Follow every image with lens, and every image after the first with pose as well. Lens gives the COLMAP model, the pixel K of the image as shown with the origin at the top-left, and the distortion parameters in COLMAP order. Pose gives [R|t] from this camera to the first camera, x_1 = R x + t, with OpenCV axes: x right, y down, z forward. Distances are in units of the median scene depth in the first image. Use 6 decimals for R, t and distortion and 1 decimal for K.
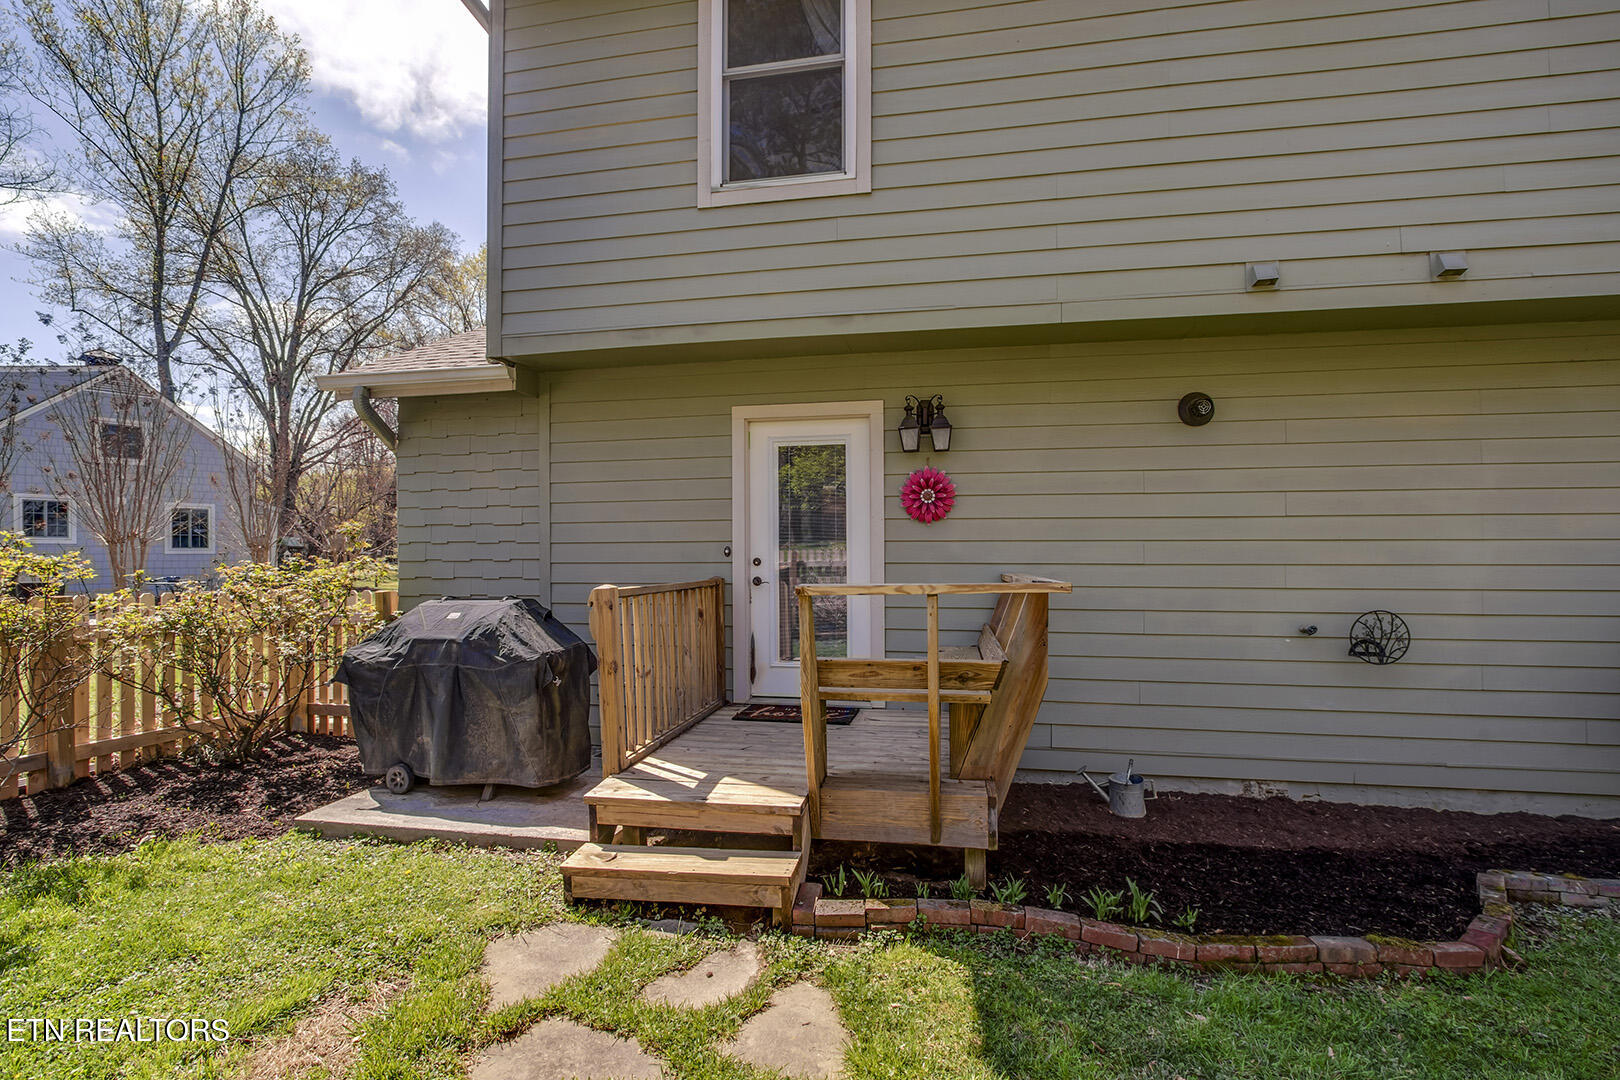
lens RADIAL K [[750.7, 0, 815.3], [0, 750.7, 555.9], [0, 0, 1]] dist [-0.025184, 0.000113]
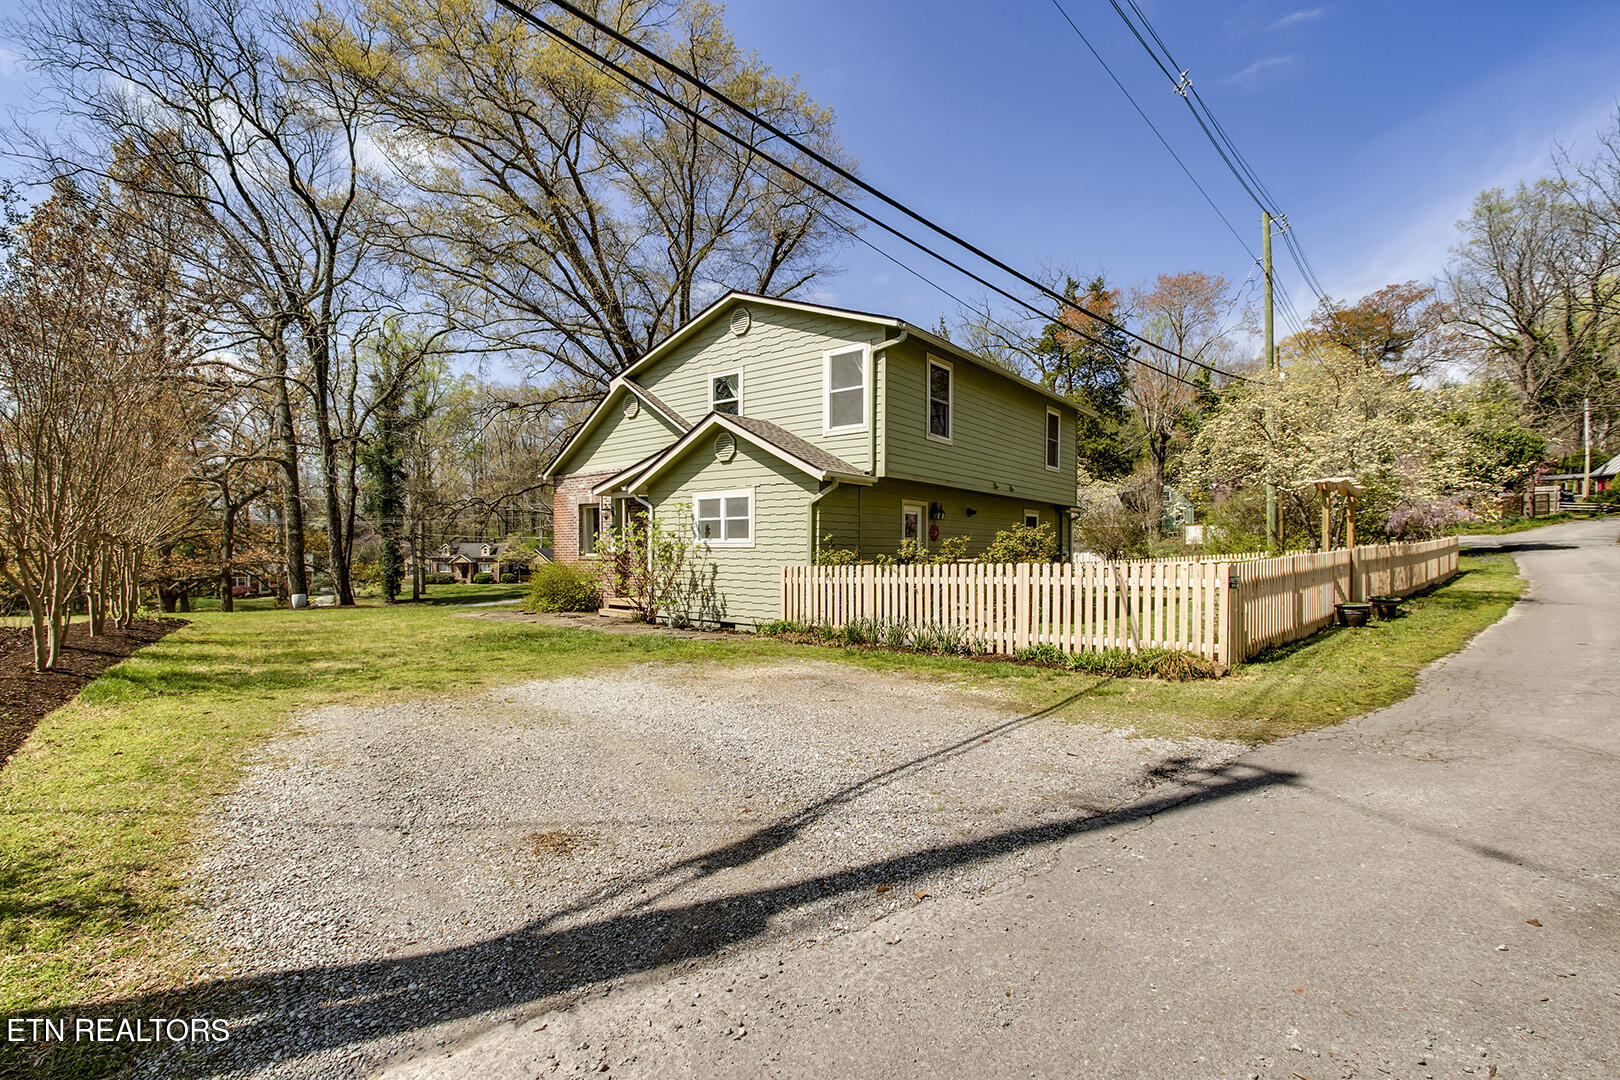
lens RADIAL K [[750.7, 0, 815.3], [0, 750.7, 555.9], [0, 0, 1]] dist [-0.025184, 0.000113]
pose [[0.446700, 0.001777, 0.894682, -3.205257], [-0.000759, 0.999998, -0.001608, 0.027604], [-0.894683, 0.000039, 0.446701, 0.011722]]
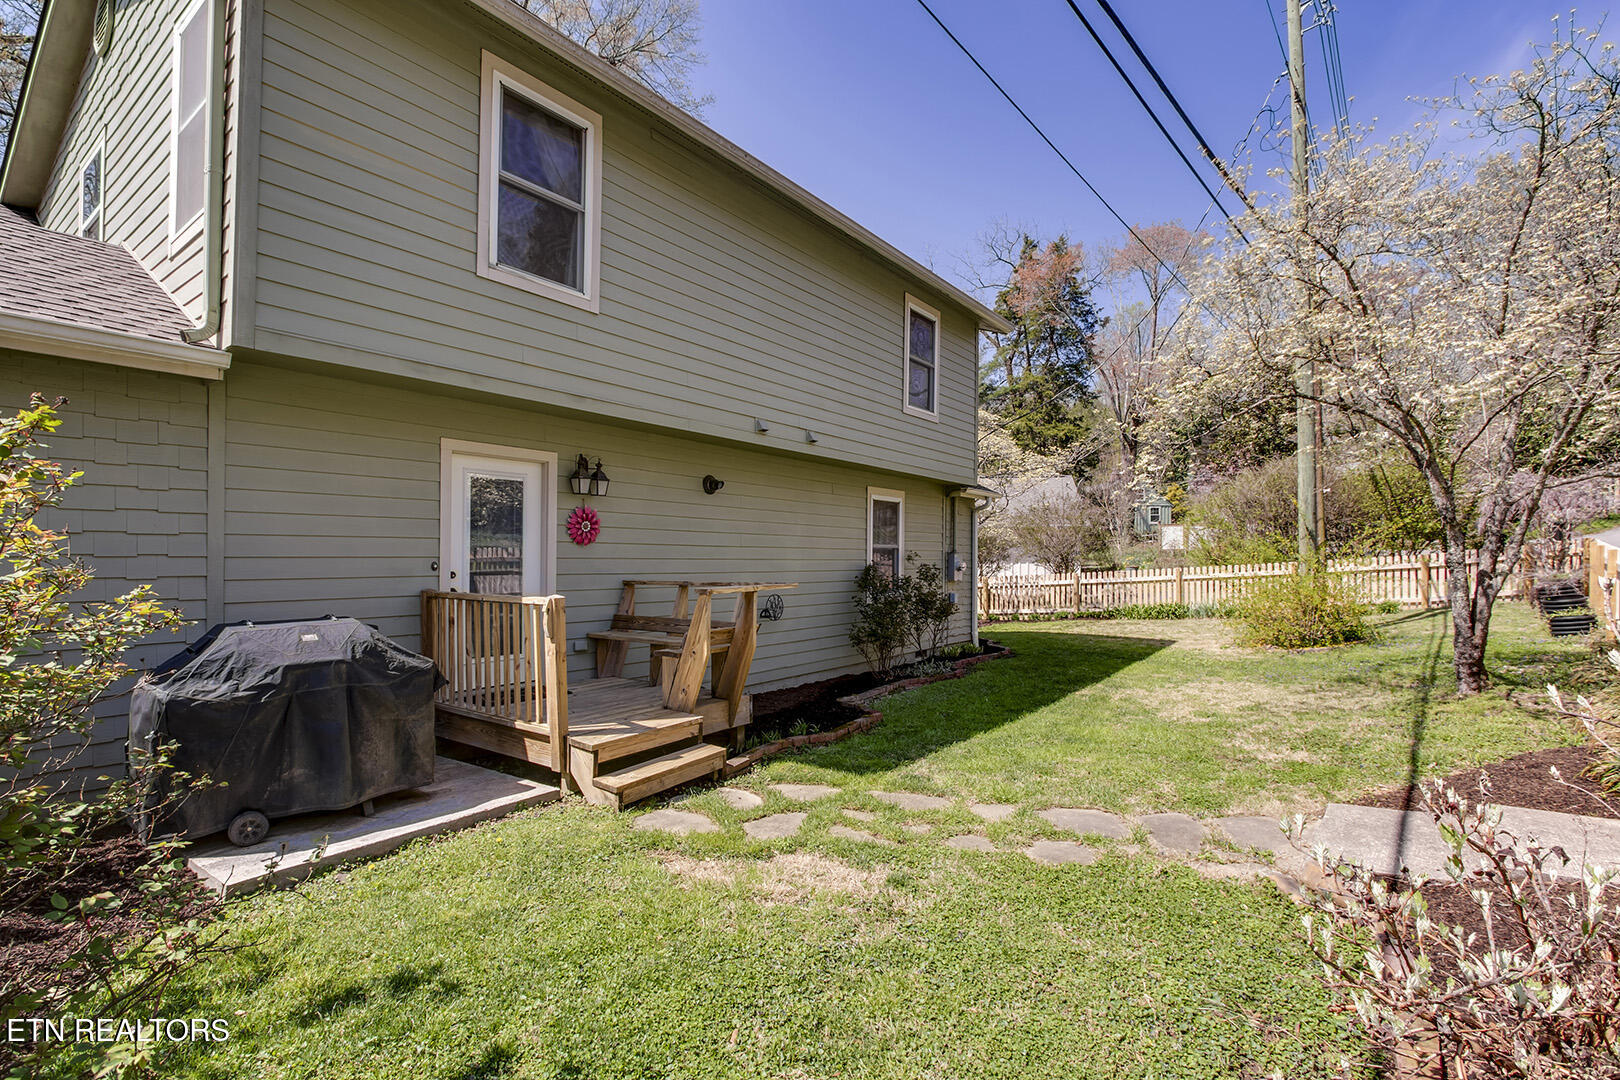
lens RADIAL K [[750.7, 0, 815.3], [0, 750.7, 555.9], [0, 0, 1]] dist [-0.025184, 0.000113]
pose [[0.423006, 0.007020, 0.906100, -0.997752], [-0.001955, 0.999975, -0.006835, -0.016823], [-0.906125, 0.001120, 0.423009, 0.021364]]
